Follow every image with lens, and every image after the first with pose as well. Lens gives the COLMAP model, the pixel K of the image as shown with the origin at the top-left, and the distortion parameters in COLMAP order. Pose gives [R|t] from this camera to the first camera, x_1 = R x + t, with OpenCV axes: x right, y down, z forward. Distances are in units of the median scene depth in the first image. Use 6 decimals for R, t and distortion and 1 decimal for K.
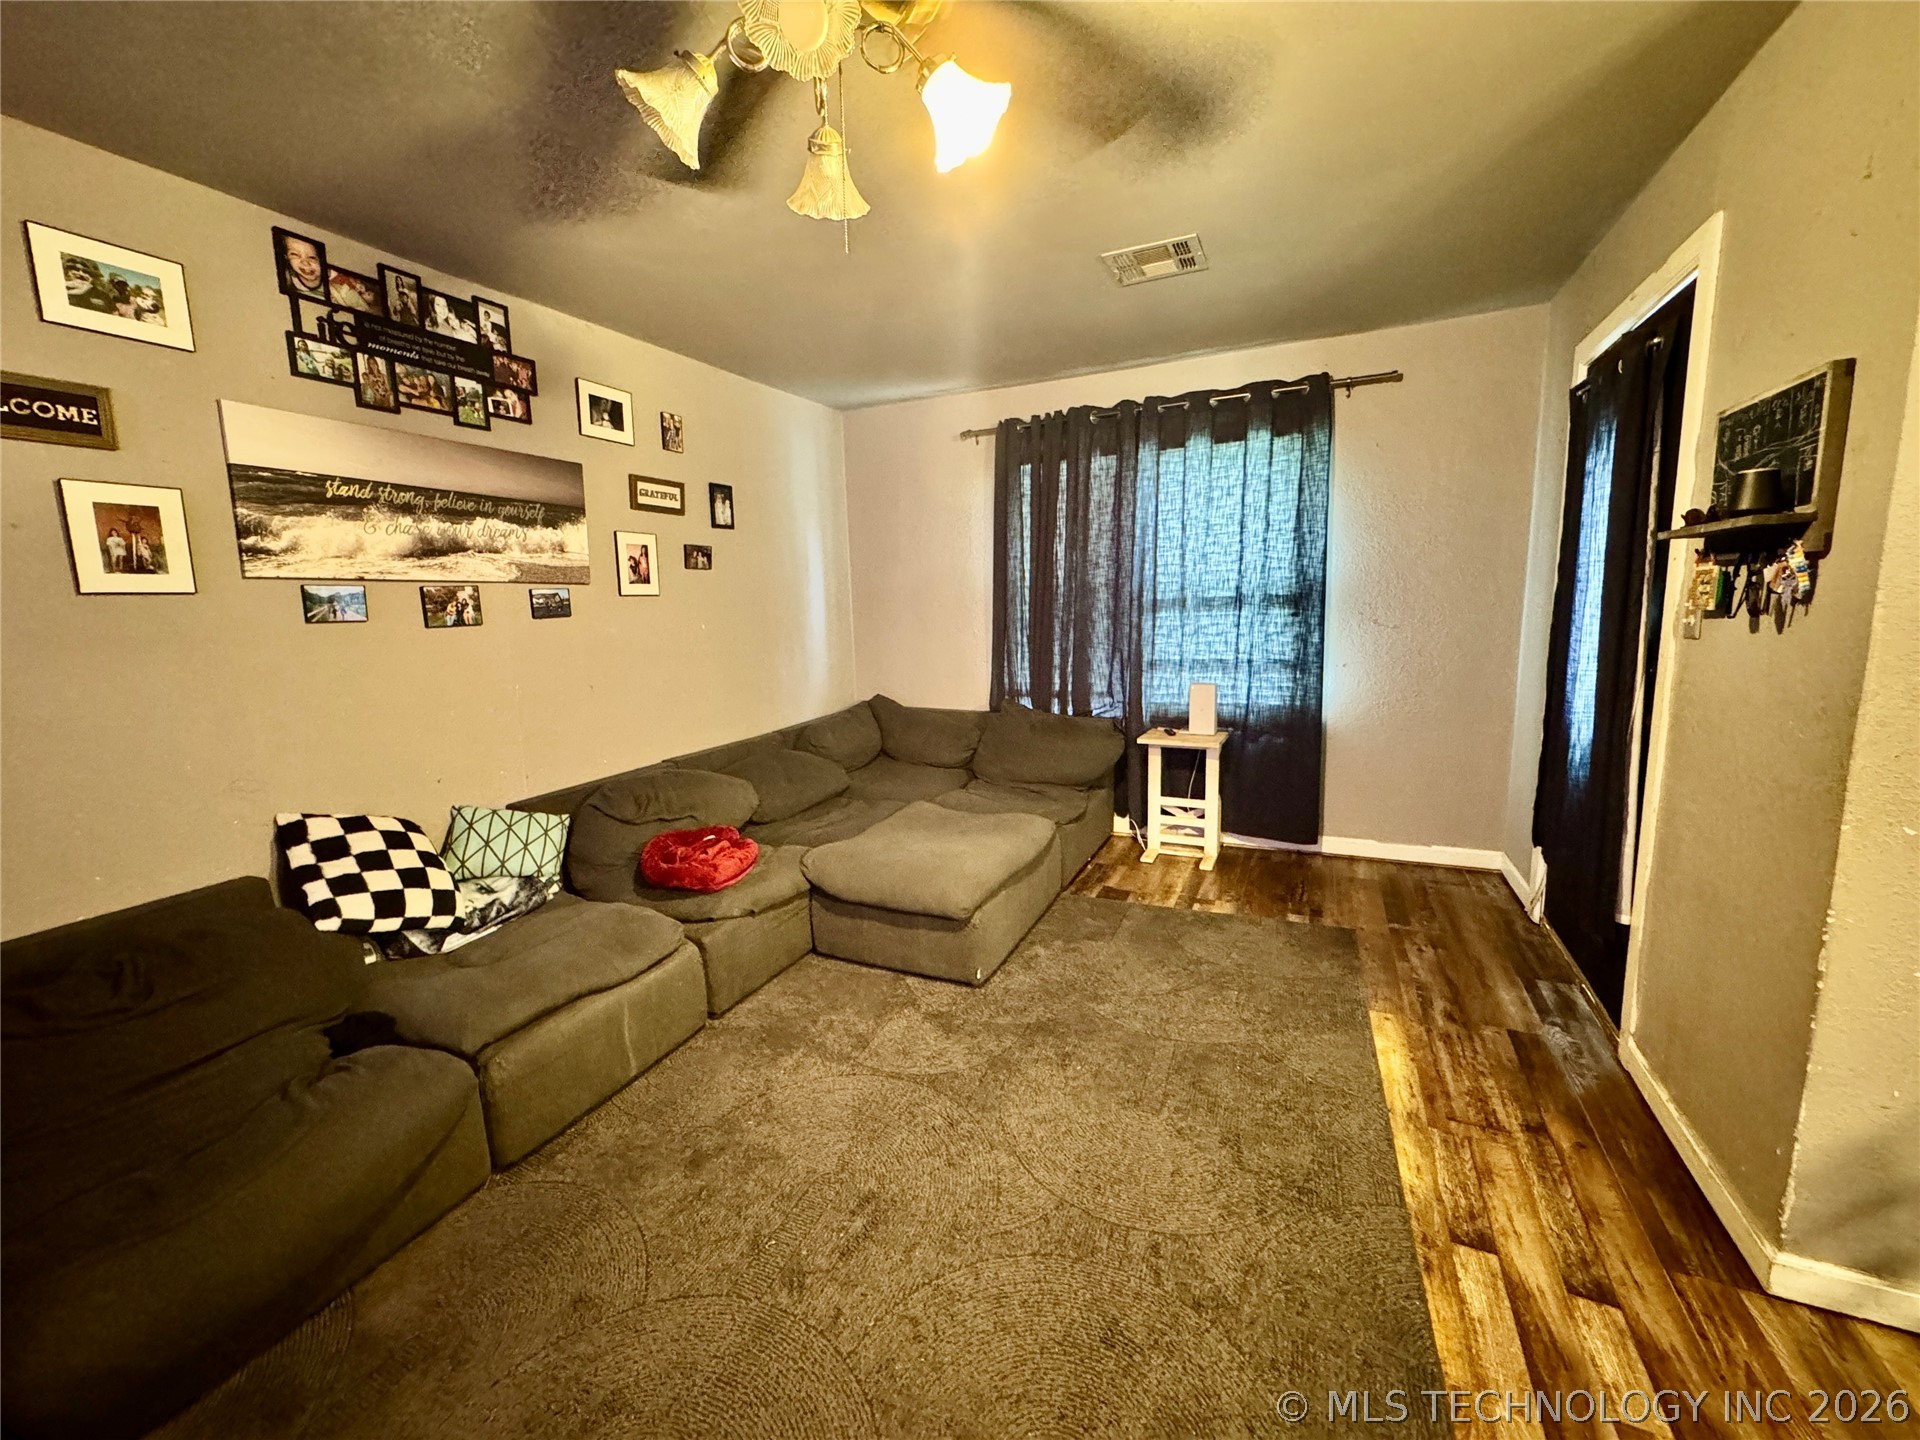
lens RADIAL K [[760.8, 0, 960.0], [0, 760.8, 720.0], [0, 0, 1]] dist [-0.001744, -0.000667]
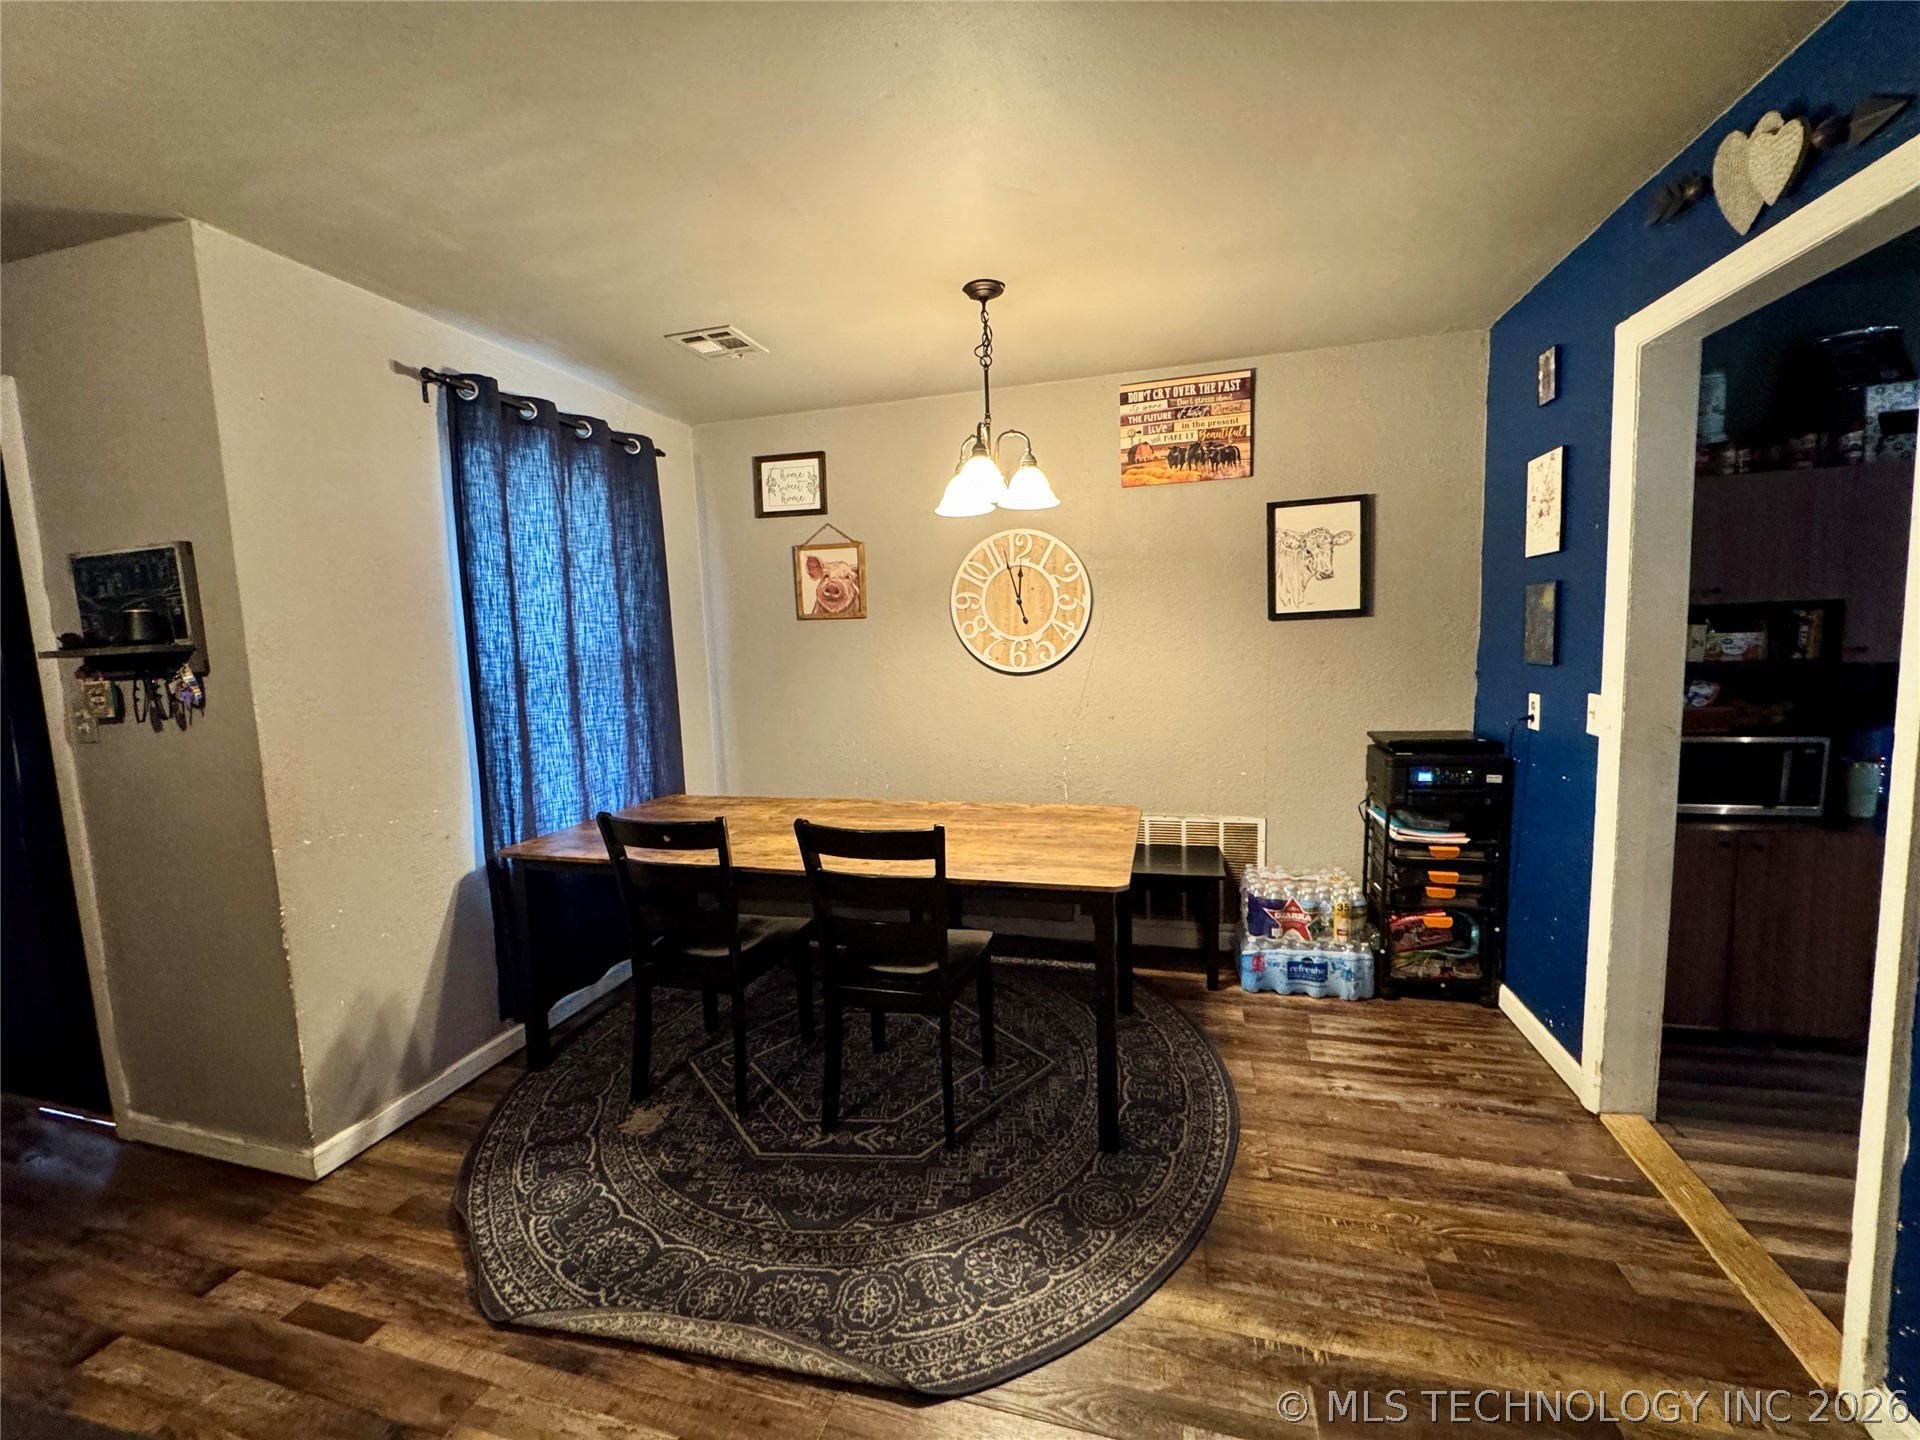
lens RADIAL K [[760.8, 0, 960.0], [0, 760.8, 720.0], [0, 0, 1]] dist [-0.001744, -0.000667]
pose [[-0.167028, -0.065204, 0.983794, -0.494042], [0.195981, 0.975704, 0.097941, 0.006597], [-0.966278, 0.209164, -0.150192, -0.140424]]
